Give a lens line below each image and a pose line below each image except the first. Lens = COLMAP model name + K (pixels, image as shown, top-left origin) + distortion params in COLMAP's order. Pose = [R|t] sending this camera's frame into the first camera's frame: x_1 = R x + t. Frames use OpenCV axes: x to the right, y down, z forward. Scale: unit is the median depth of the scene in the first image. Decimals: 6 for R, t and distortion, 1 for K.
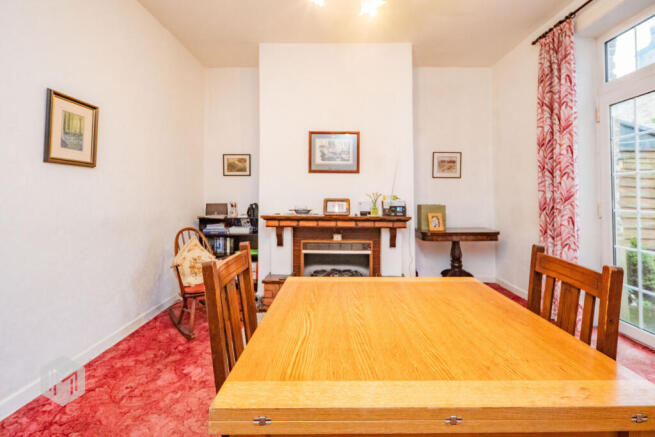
lens RADIAL K [[297.5, 0, 336.1], [0, 297.5, 188.0], [0, 0, 1]] dist [-0.004554, -0.000455]
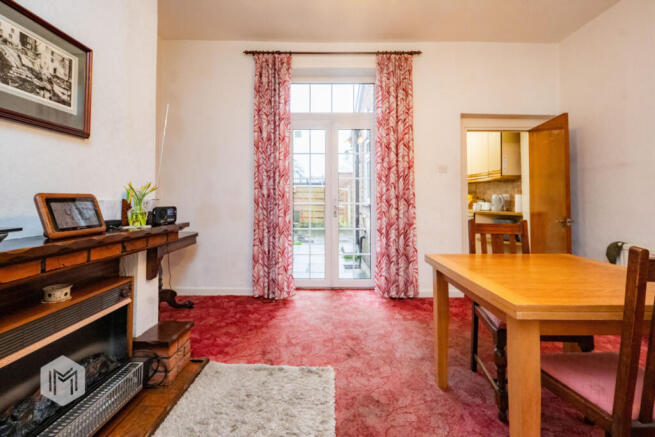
lens RADIAL K [[297.5, 0, 330.8], [0, 297.5, 191.1], [0, 0, 1]] dist [-0.004554, -0.000455]
pose [[-0.015367, 0.019787, 0.999686, -0.576833], [-0.017275, 0.999650, -0.020051, 0.048601], [-0.999733, -0.017578, -0.015020, 0.965245]]
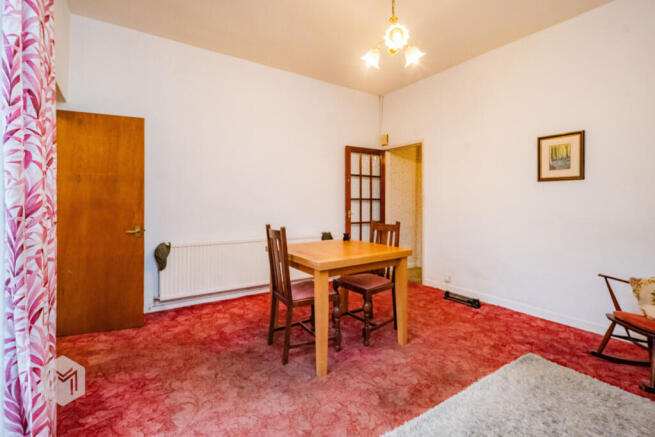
lens RADIAL K [[297.5, 0, 332.4], [0, 297.5, 201.4], [0, 0, 1]] dist [-0.004554, -0.000455]
pose [[-0.822467, -0.002277, -0.568808, 0.786882], [0.006802, 0.999881, -0.013838, 0.035355], [0.568772, -0.015251, -0.822354, 1.437796]]
